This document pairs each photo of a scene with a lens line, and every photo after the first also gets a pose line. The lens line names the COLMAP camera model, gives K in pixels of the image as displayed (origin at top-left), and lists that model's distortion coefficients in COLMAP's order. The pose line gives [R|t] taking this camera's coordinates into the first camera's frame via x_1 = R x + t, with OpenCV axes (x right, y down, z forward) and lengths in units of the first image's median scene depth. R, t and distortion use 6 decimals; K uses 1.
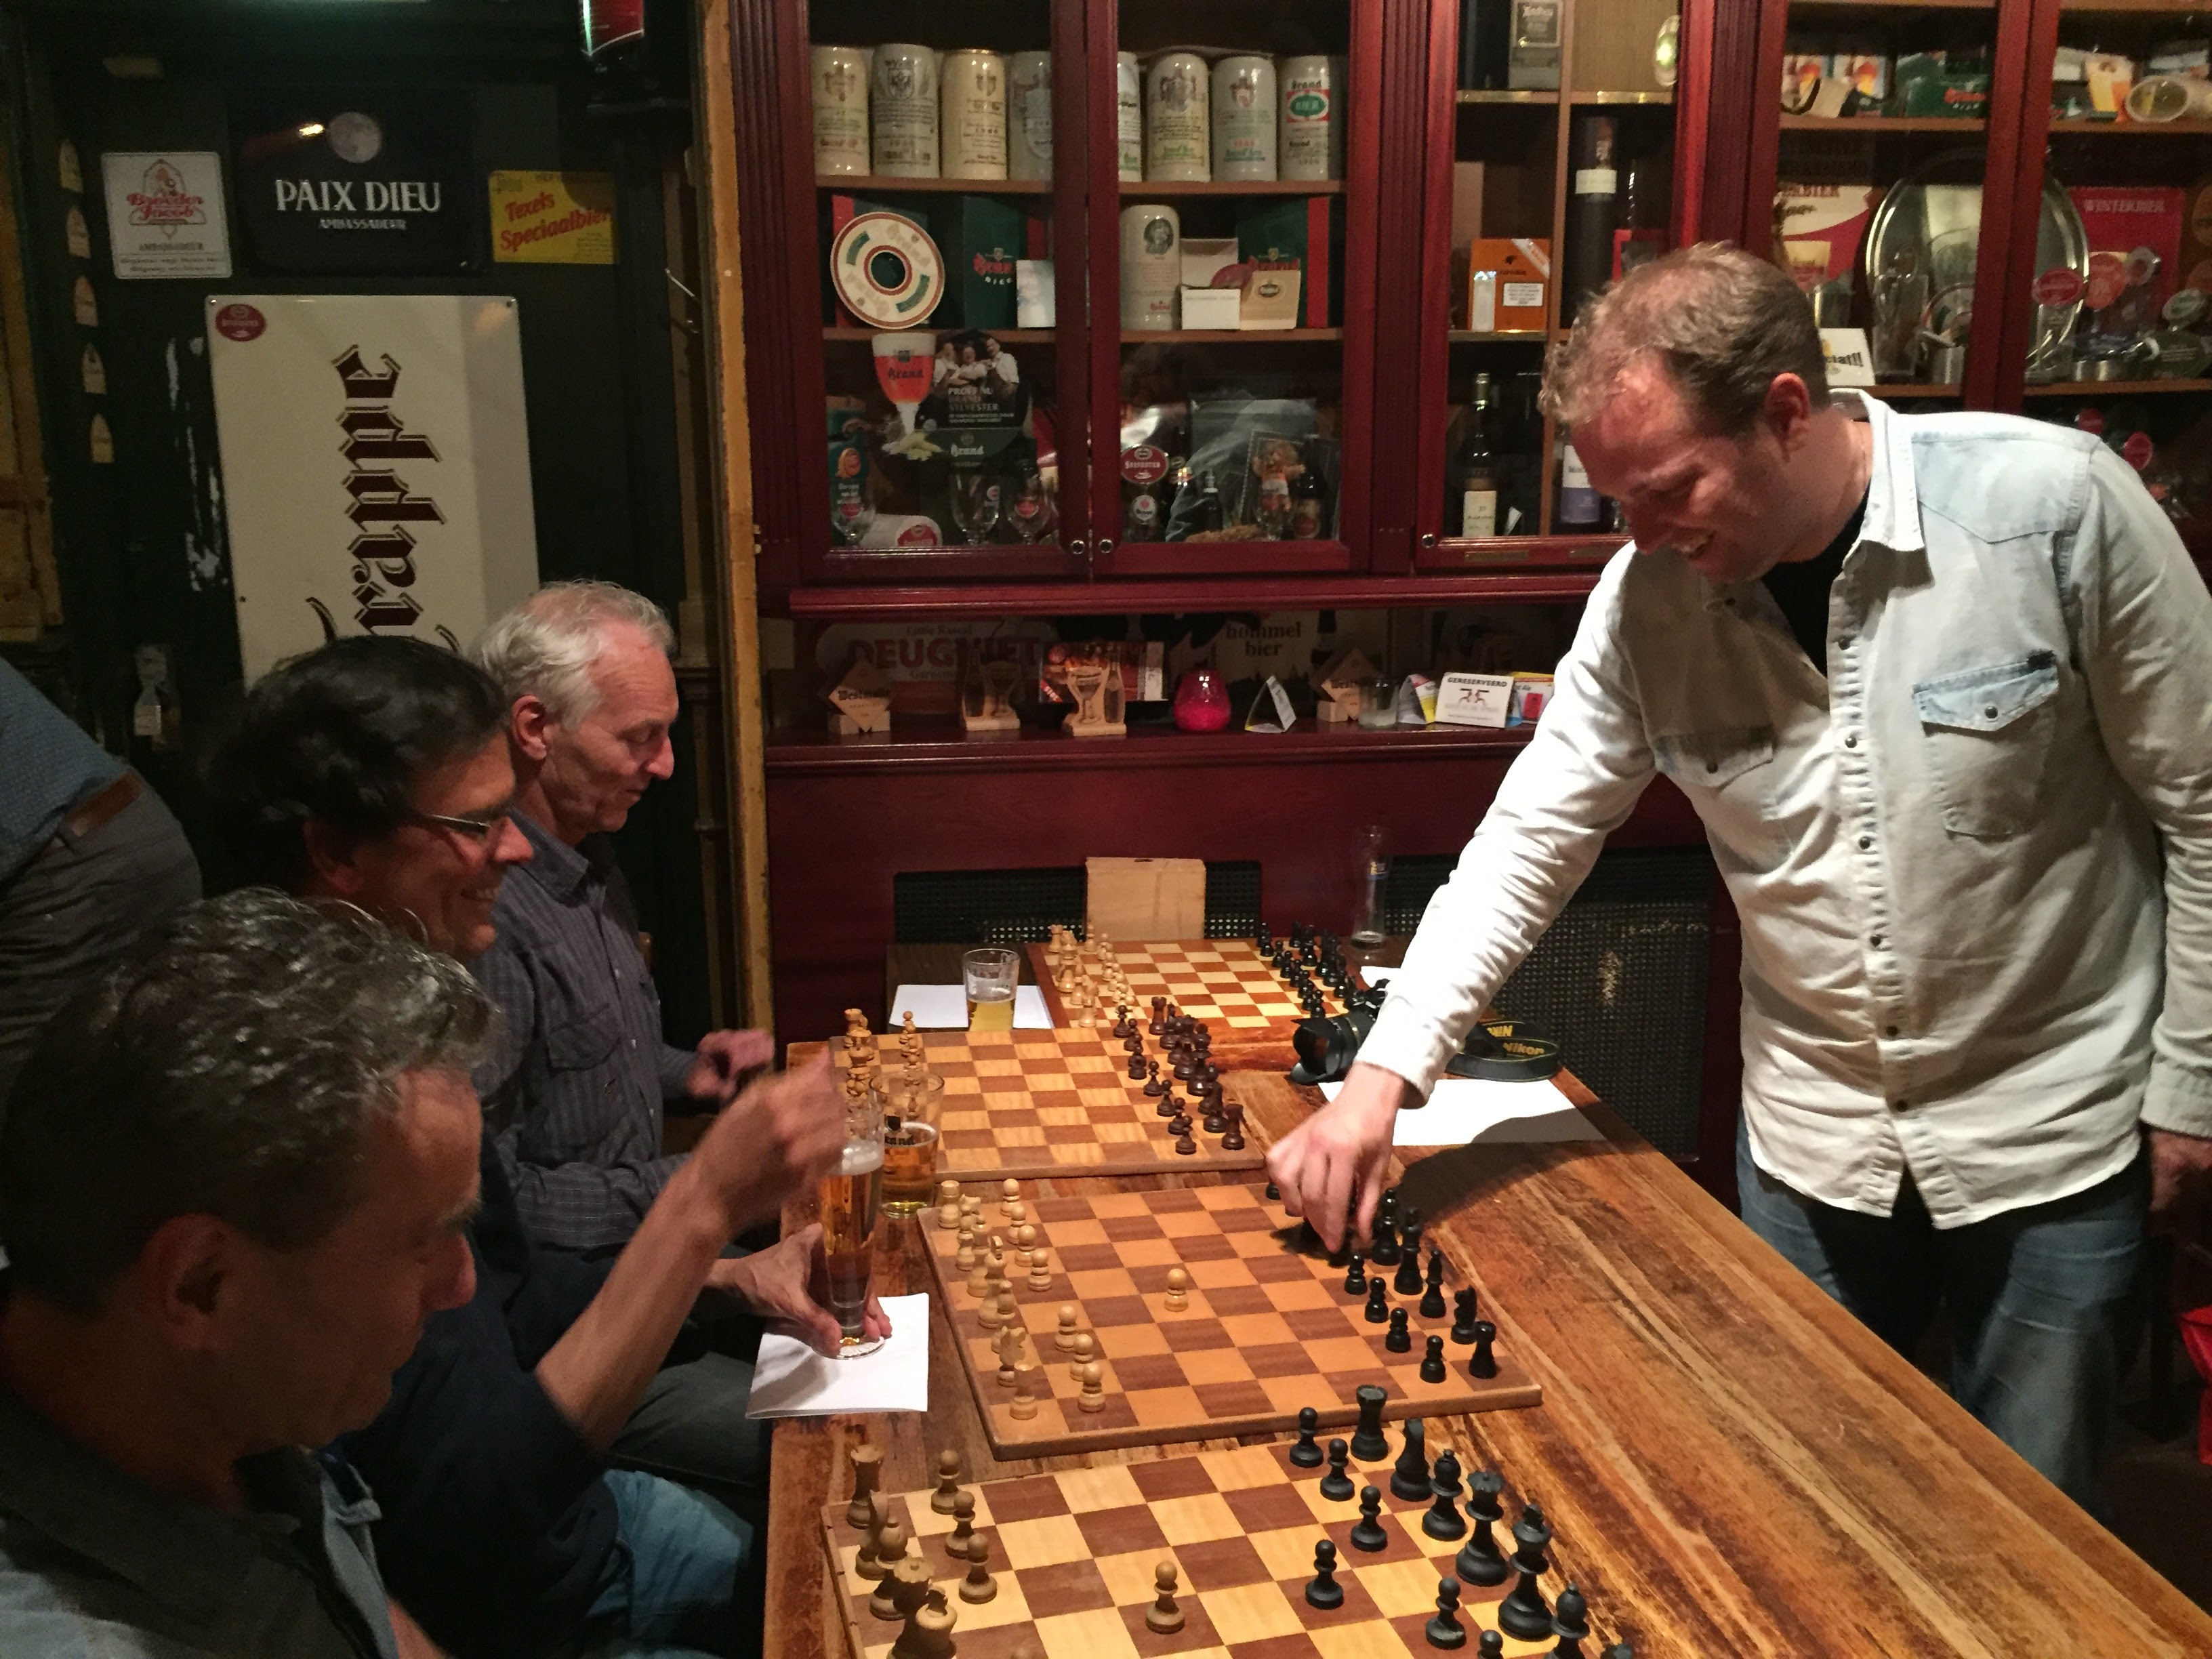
lens RADIAL K [[1871.7, 0, 1107.9], [0, 1871.7, 835.1], [0, 0, 1]] dist [0.026235, -0.036454]
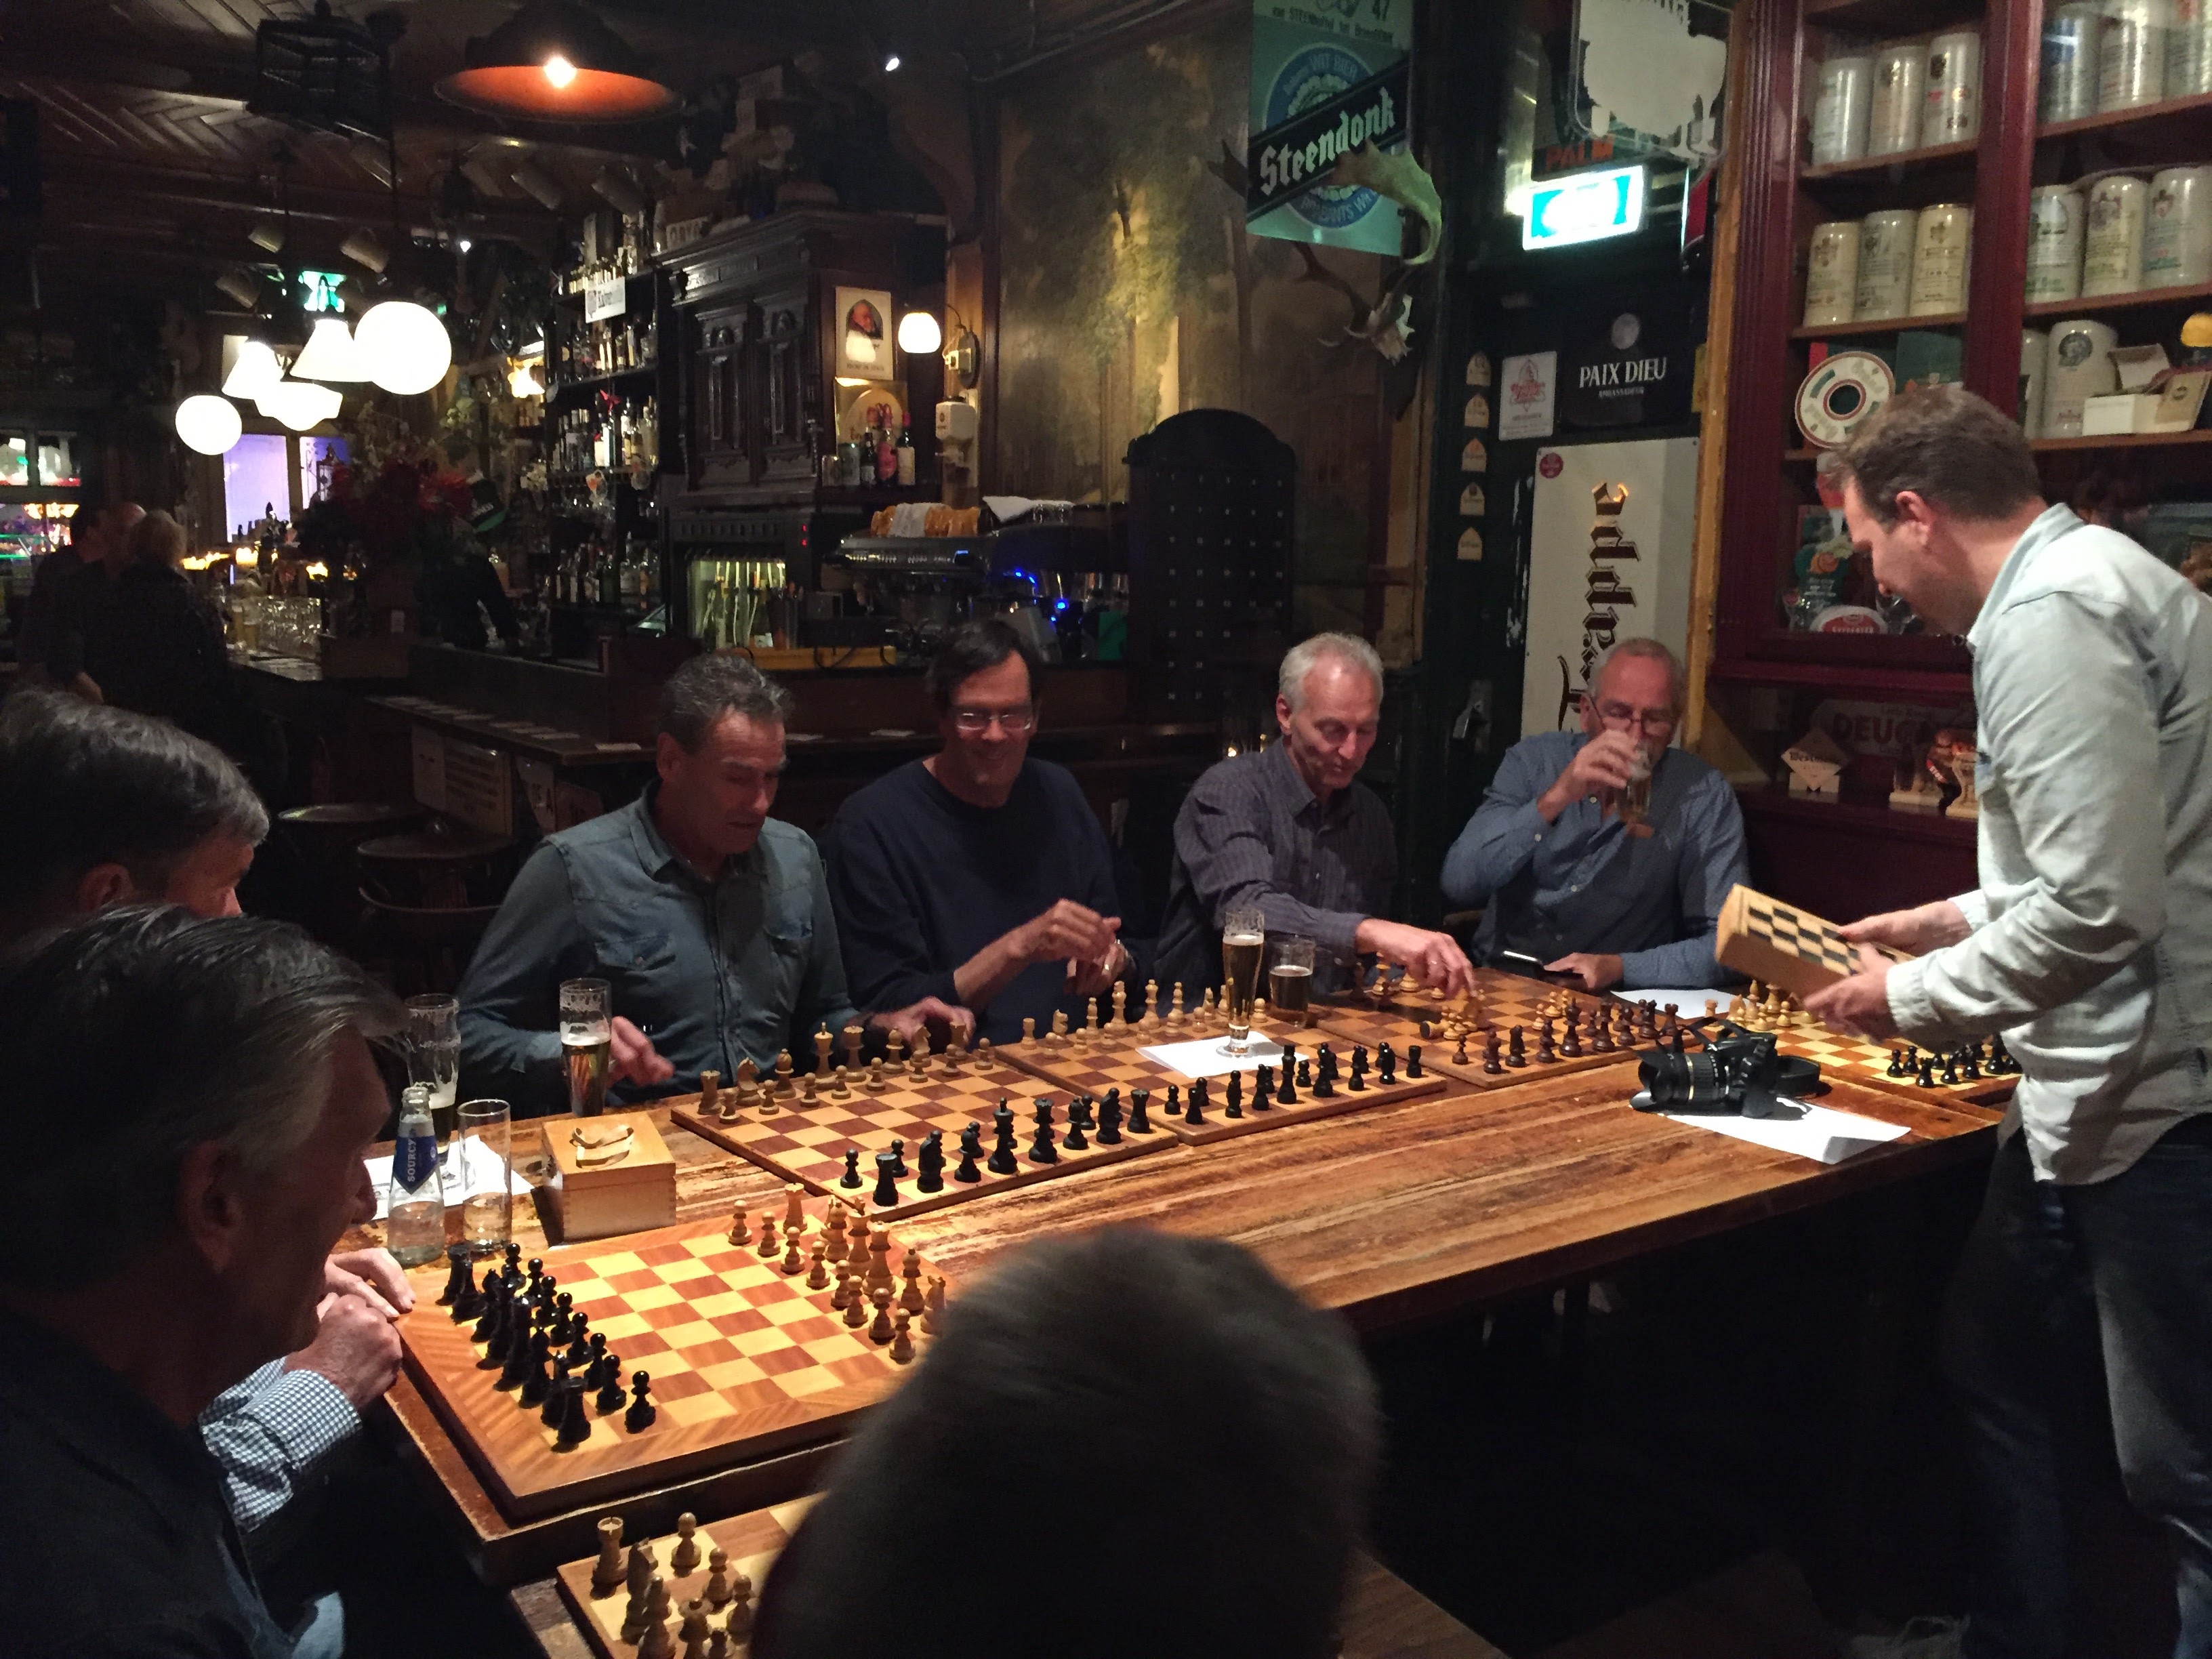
lens RADIAL K [[1871.7, 0, 1107.5], [0, 1871.7, 827.5], [0, 0, 1]] dist [0.026235, -0.036454]
pose [[0.424889, 0.135468, -0.895052, 0.736375], [-0.208084, 0.976879, 0.049073, 0.001050], [0.881005, 0.165396, 0.443254, 0.102326]]
